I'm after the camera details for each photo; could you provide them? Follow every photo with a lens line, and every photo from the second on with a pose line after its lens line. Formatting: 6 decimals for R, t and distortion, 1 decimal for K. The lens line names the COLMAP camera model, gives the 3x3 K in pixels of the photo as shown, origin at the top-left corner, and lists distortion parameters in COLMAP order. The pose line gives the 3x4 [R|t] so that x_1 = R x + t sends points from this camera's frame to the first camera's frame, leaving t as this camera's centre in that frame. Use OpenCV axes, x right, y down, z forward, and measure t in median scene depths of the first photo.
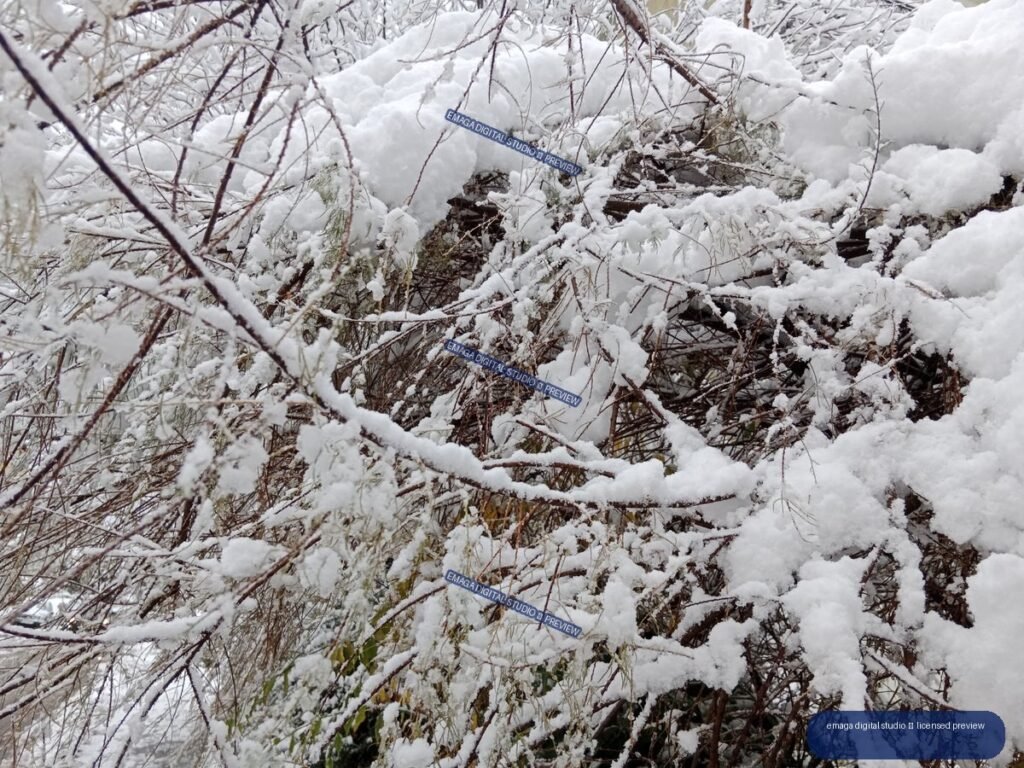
lens RADIAL K [[790.2, 0, 513.5], [0, 790.2, 385.2], [0, 0, 1]] dist [0.062902, -0.106585]
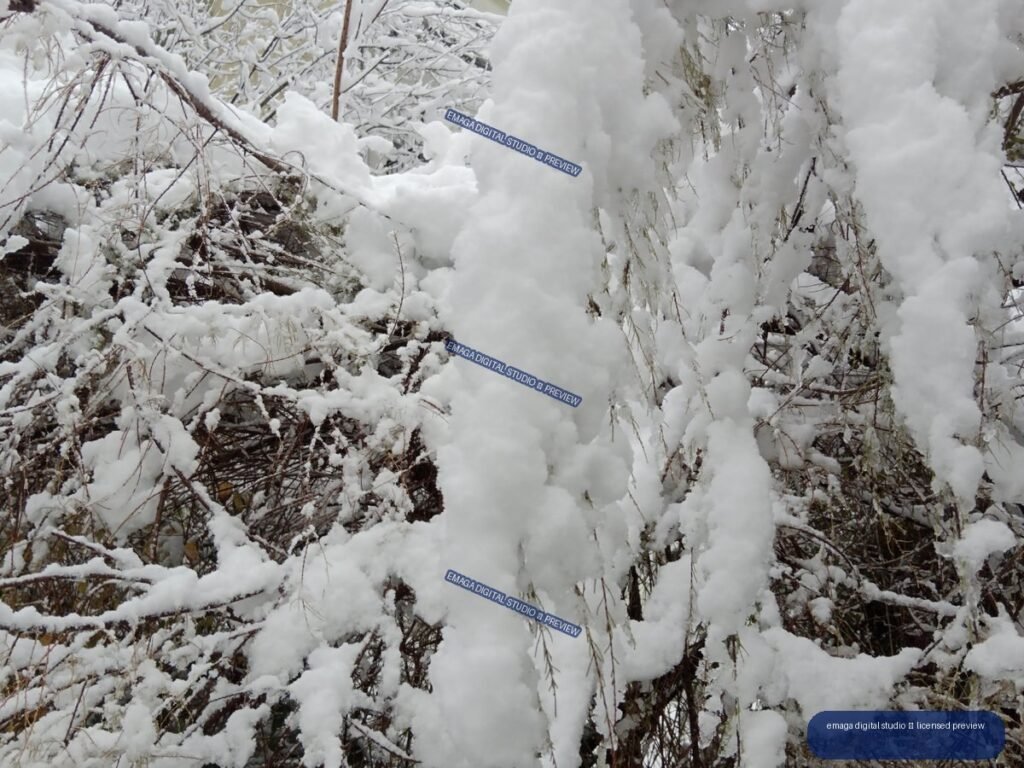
lens RADIAL K [[828.3, 0, 509.7], [0, 828.3, 381.4], [0, 0, 1]] dist [0.076895, -0.136990]
pose [[0.879176, 0.059015, 0.472829, 0.000329], [-0.056648, 0.998208, -0.019258, -0.151432], [-0.473119, -0.009854, 0.880944, -0.223295]]
